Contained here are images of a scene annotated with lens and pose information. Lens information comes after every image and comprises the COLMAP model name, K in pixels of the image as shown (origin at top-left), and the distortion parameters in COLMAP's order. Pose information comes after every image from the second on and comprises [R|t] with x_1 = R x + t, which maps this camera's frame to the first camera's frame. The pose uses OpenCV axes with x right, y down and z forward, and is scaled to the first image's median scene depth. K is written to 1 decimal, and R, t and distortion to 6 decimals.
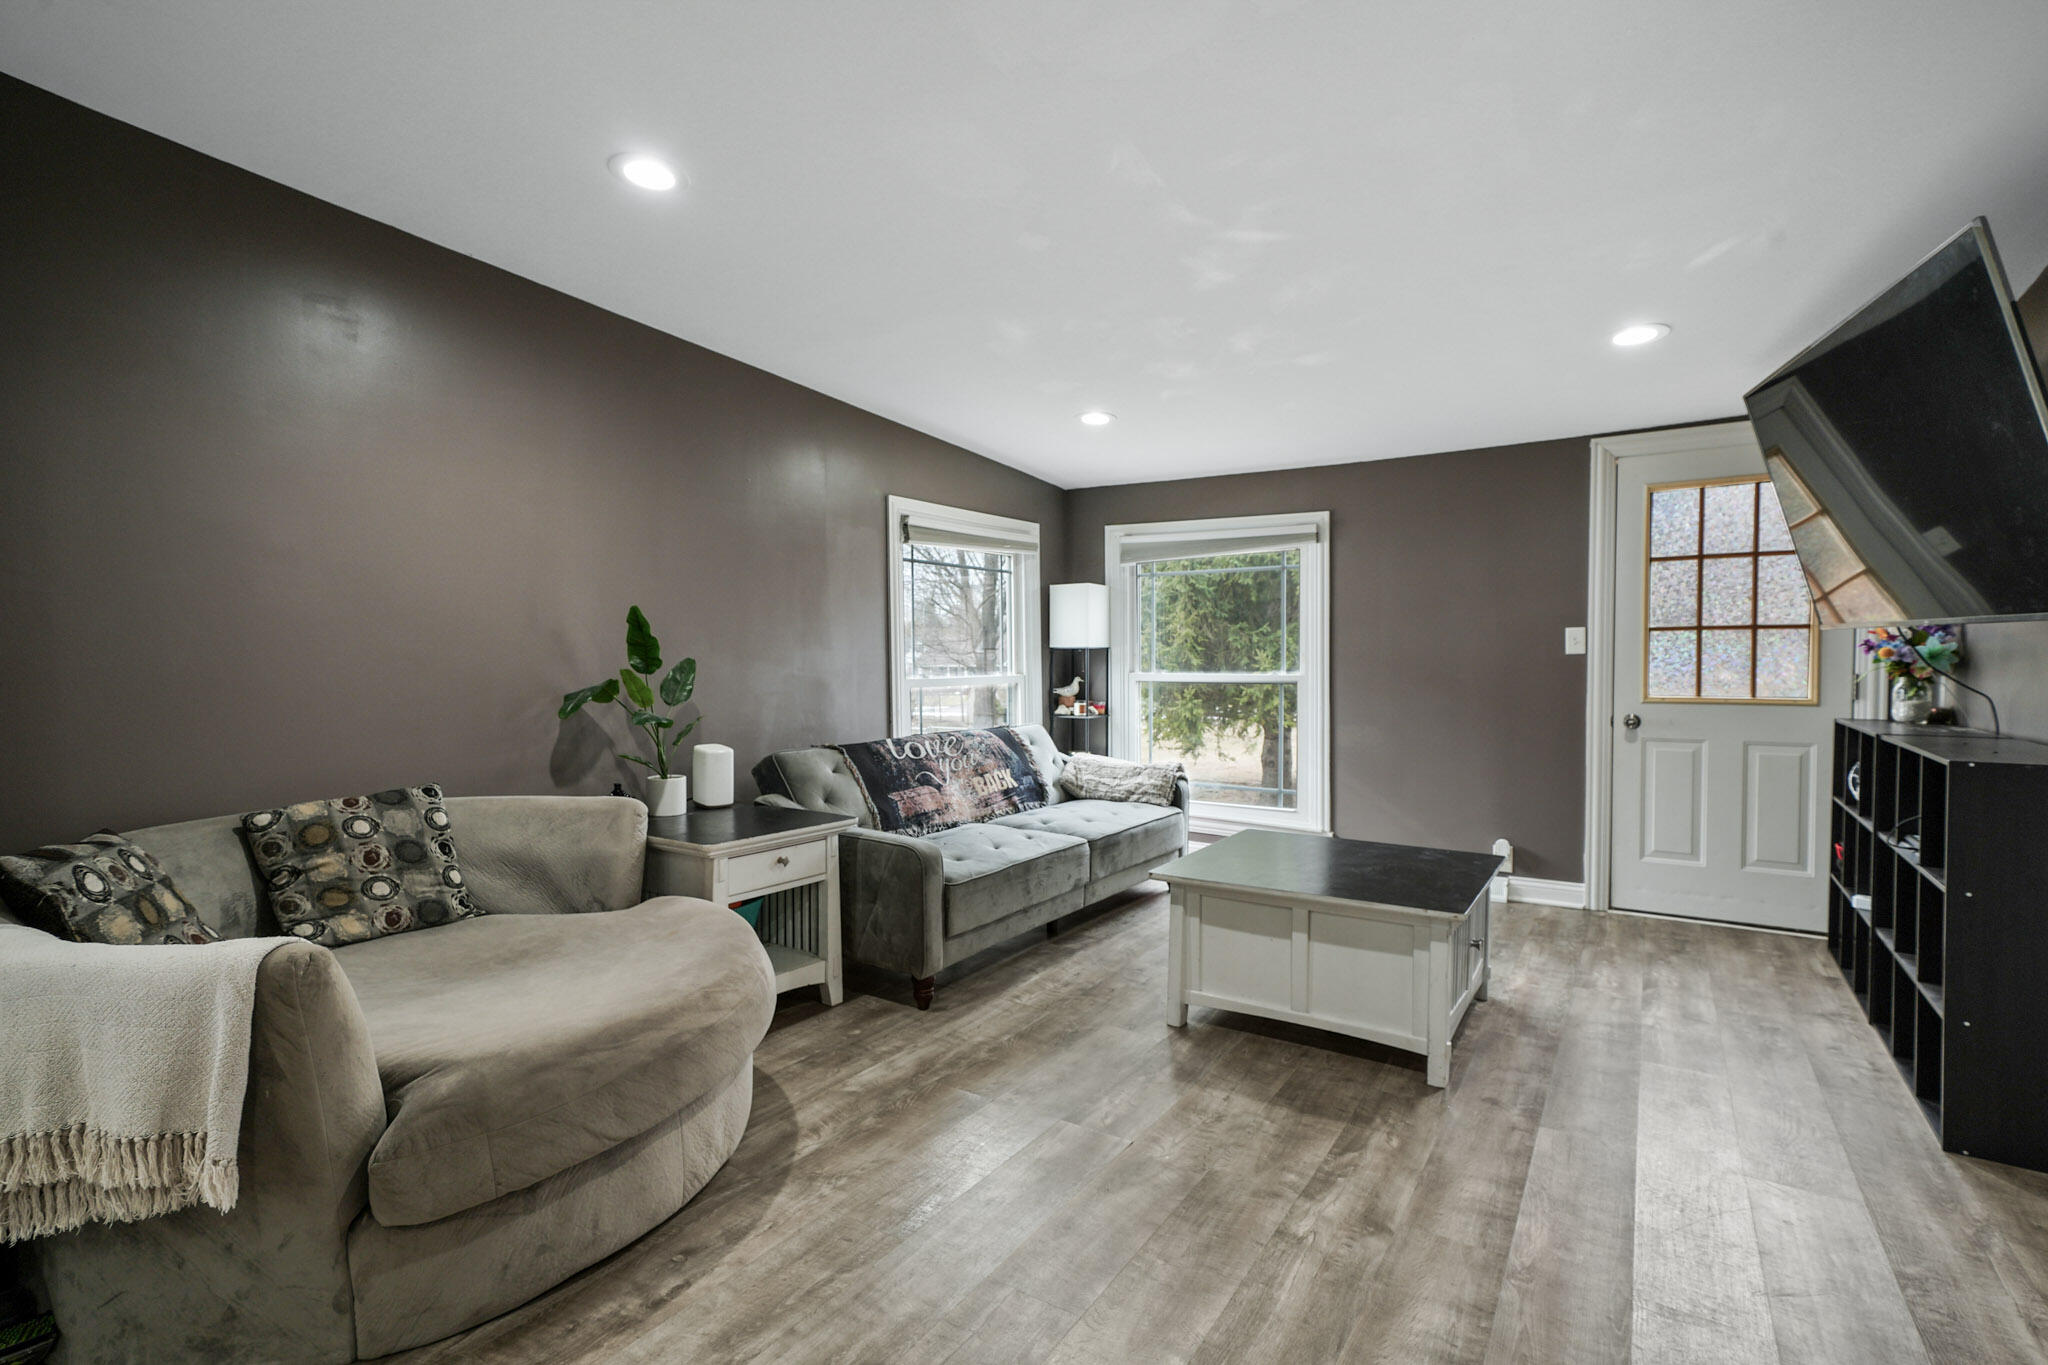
lens RADIAL K [[958.8, 0, 1022.4], [0, 958.8, 688.2], [0, 0, 1]] dist [0.020255, -0.000111]
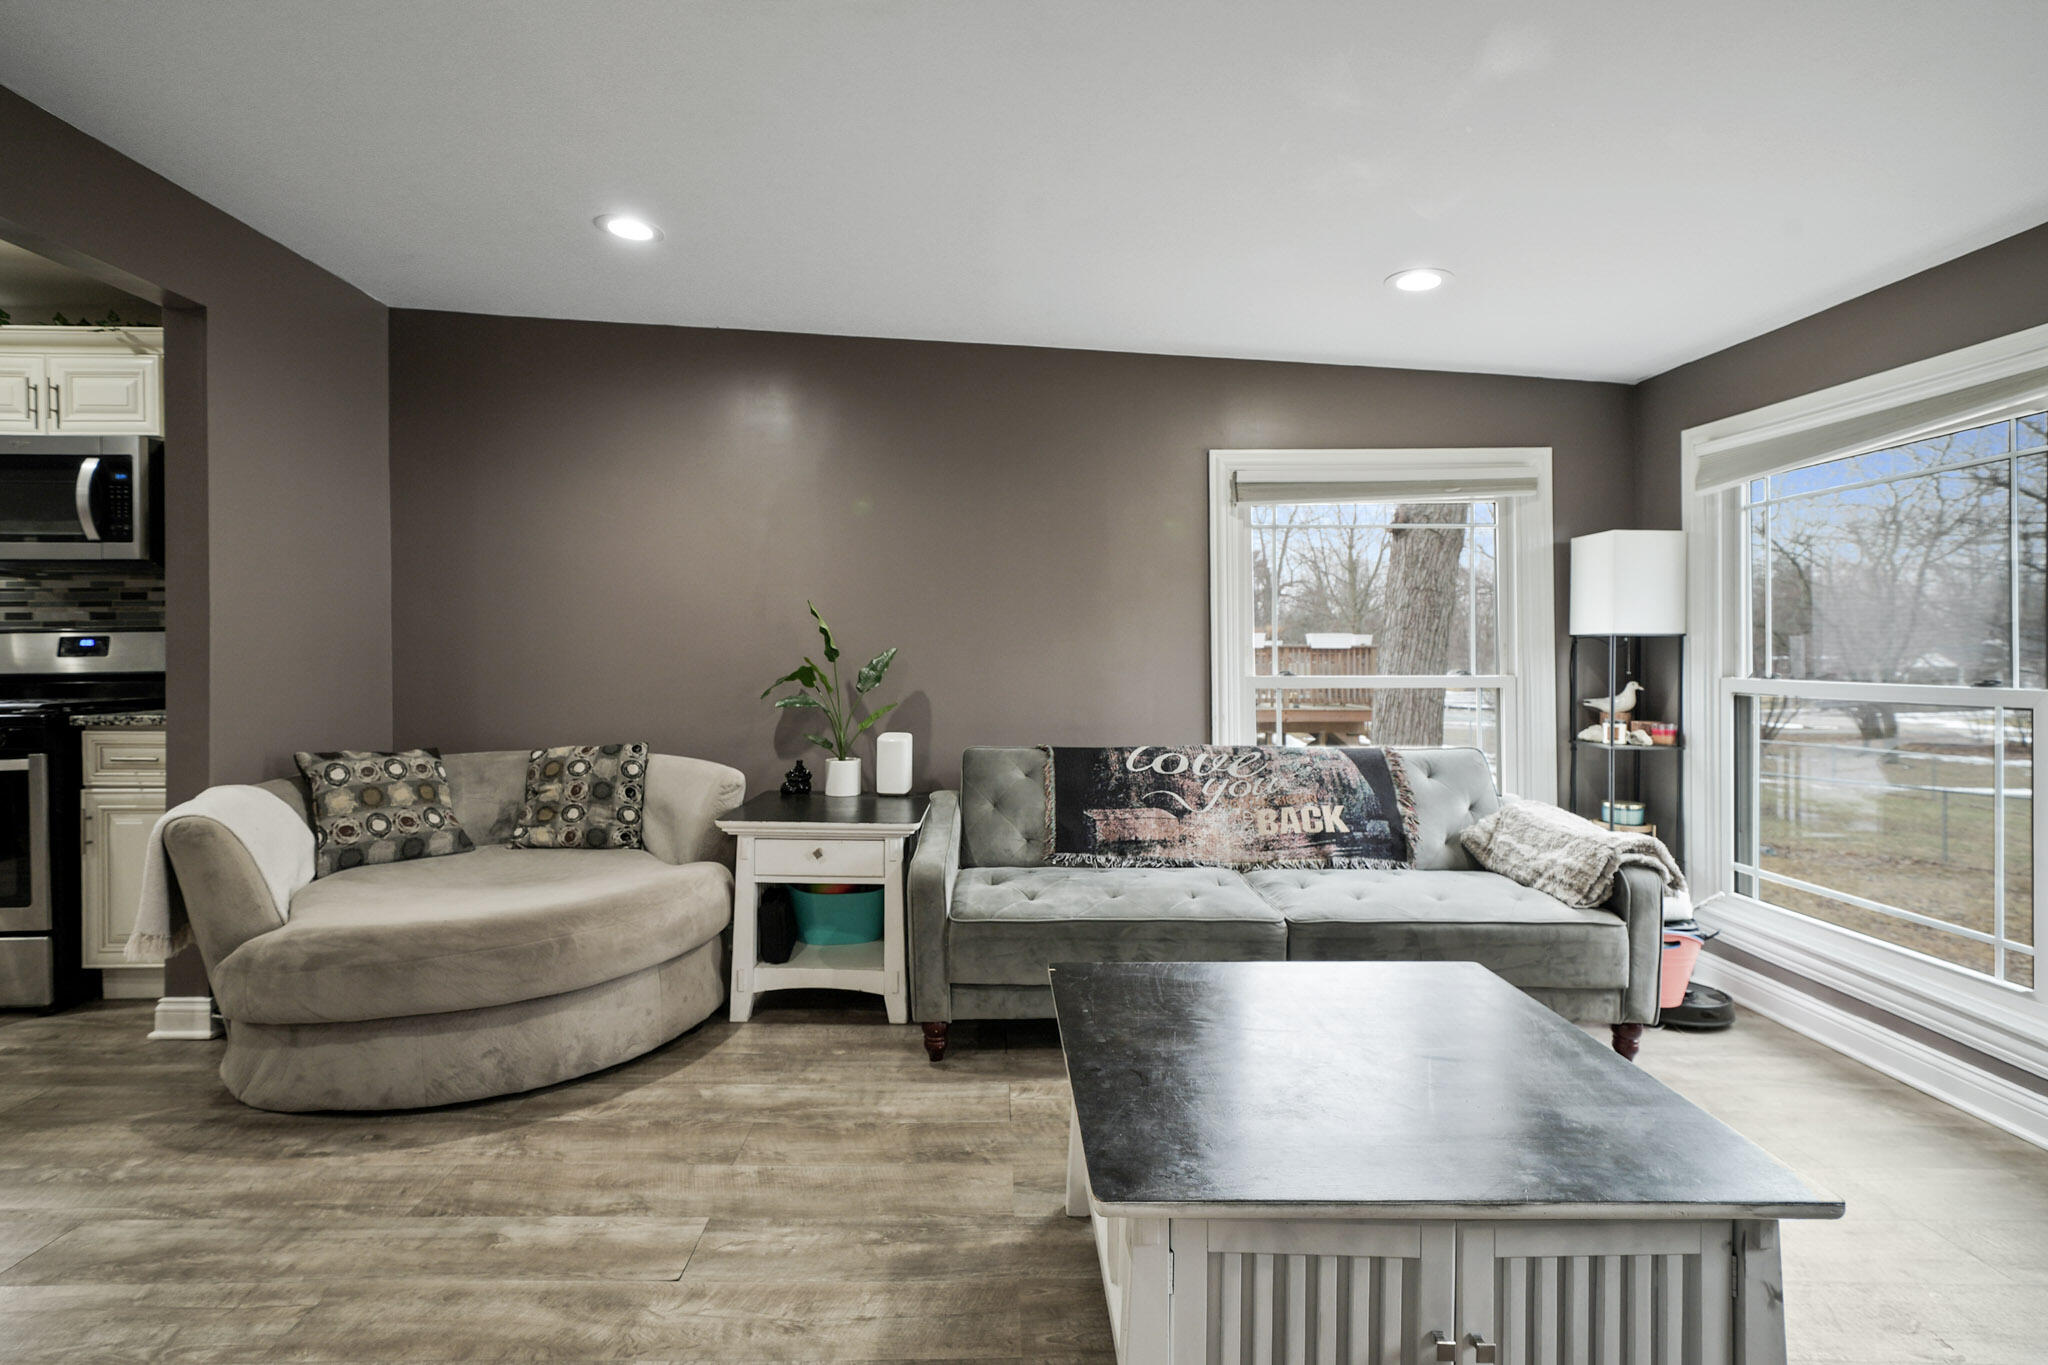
lens RADIAL K [[986.4, 0, 995.9], [0, 986.4, 660.0], [0, 0, 1]] dist [0.011916, 0.000320]
pose [[0.560856, 0.011344, -0.827836, 0.502841], [-0.030894, 0.999496, -0.007234, -0.011908], [0.827337, 0.029633, 0.560924, 0.421501]]
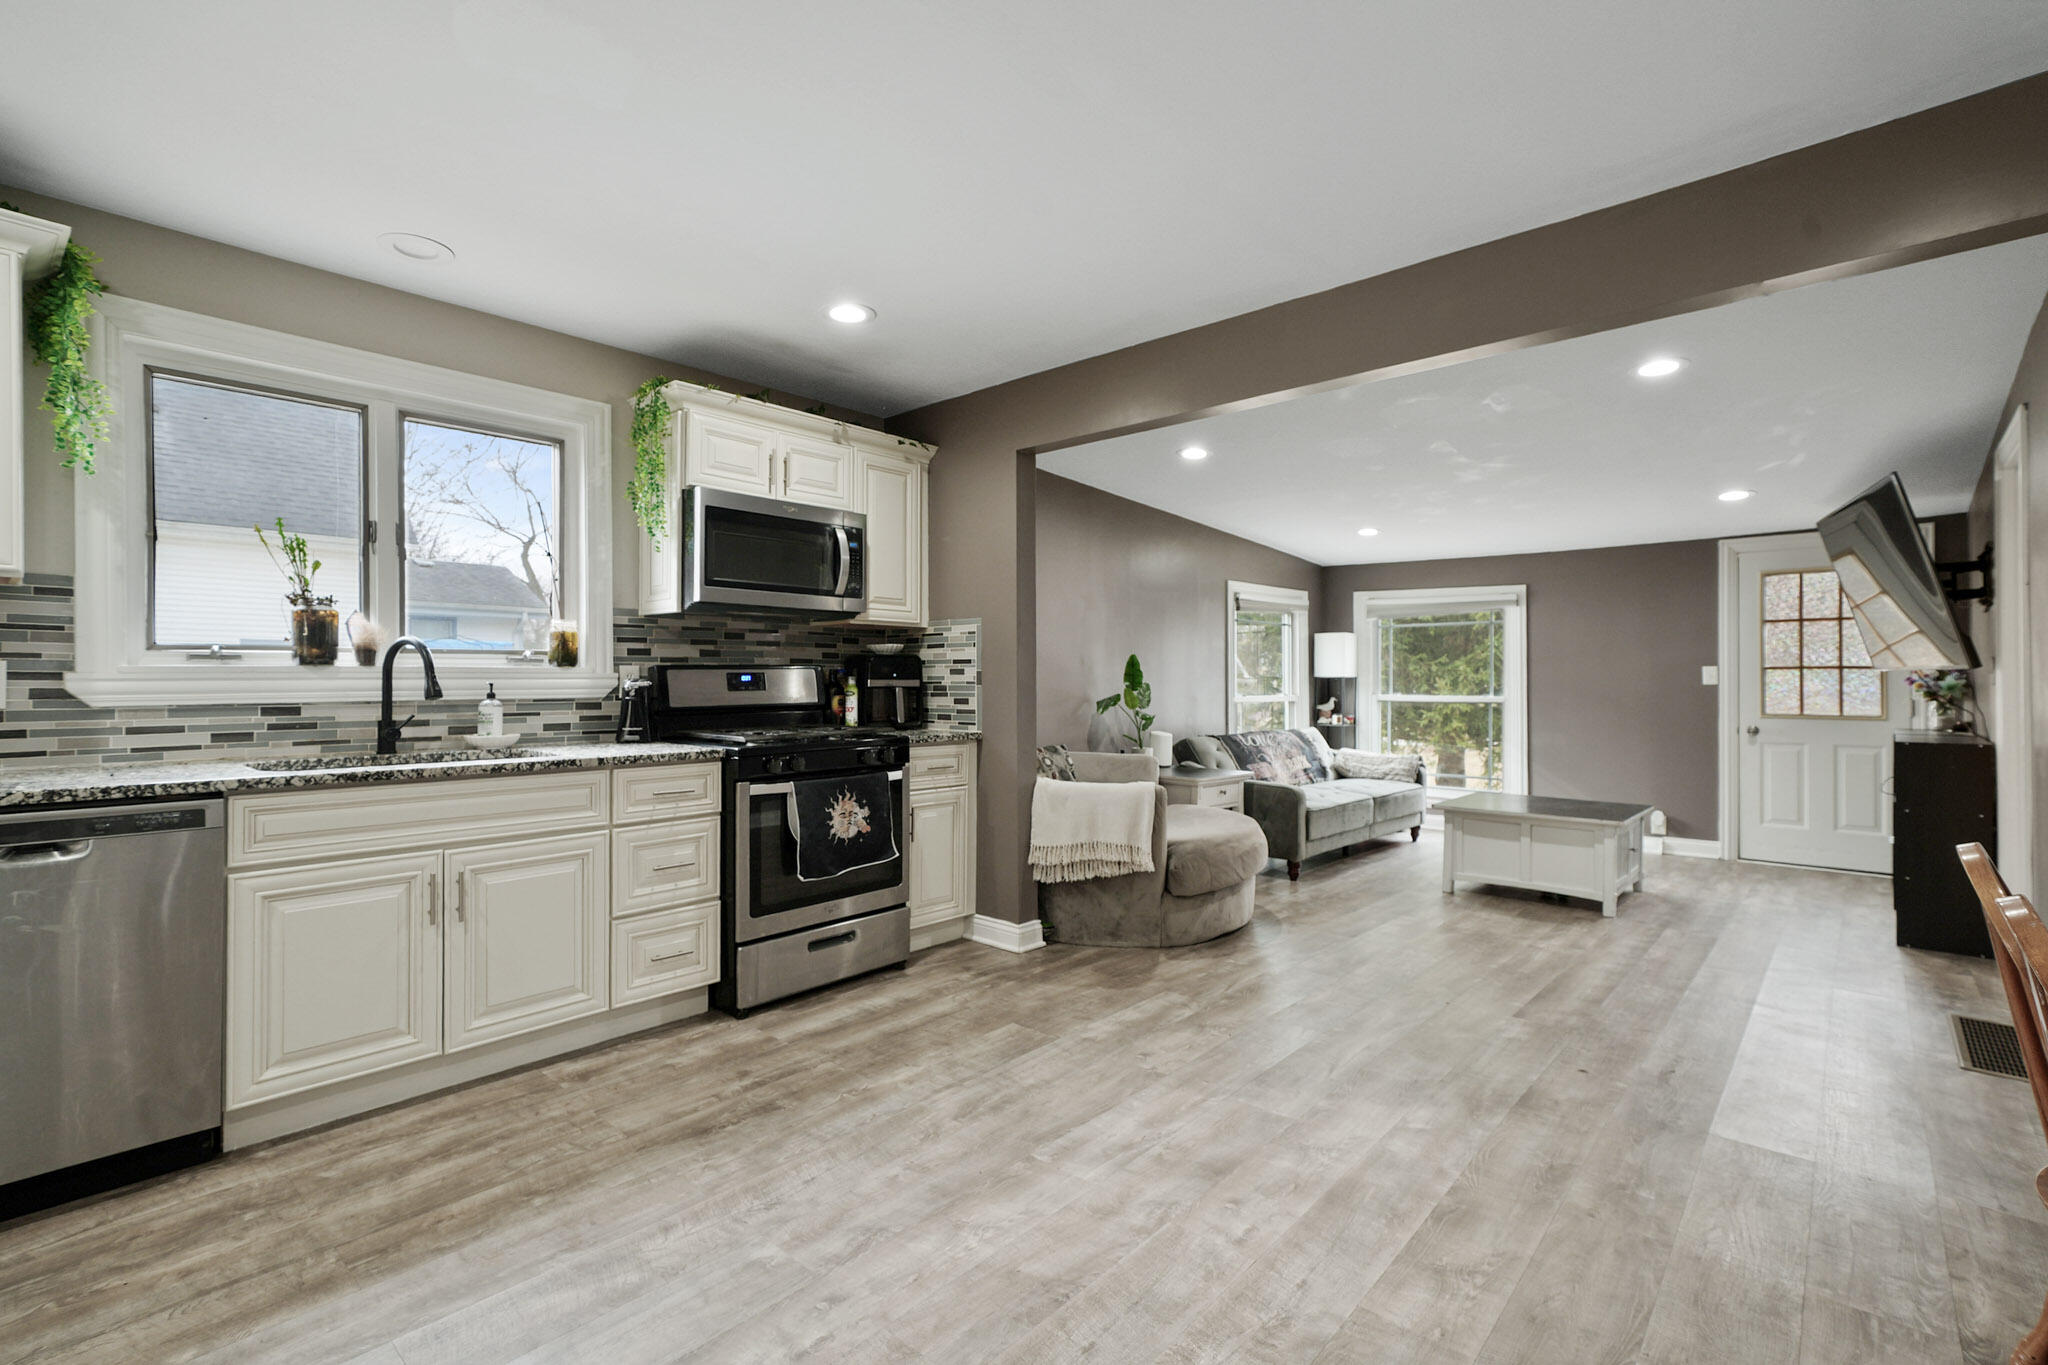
lens RADIAL K [[918.1, 0, 1019.9], [0, 918.1, 676.6], [0, 0, 1]] dist [0.012890, 0.000195]
pose [[0.986753, 0.006627, -0.162095, -0.255802], [-0.012837, 0.999222, -0.037293, 0.020262], [0.161722, 0.038880, 0.986070, -0.604077]]
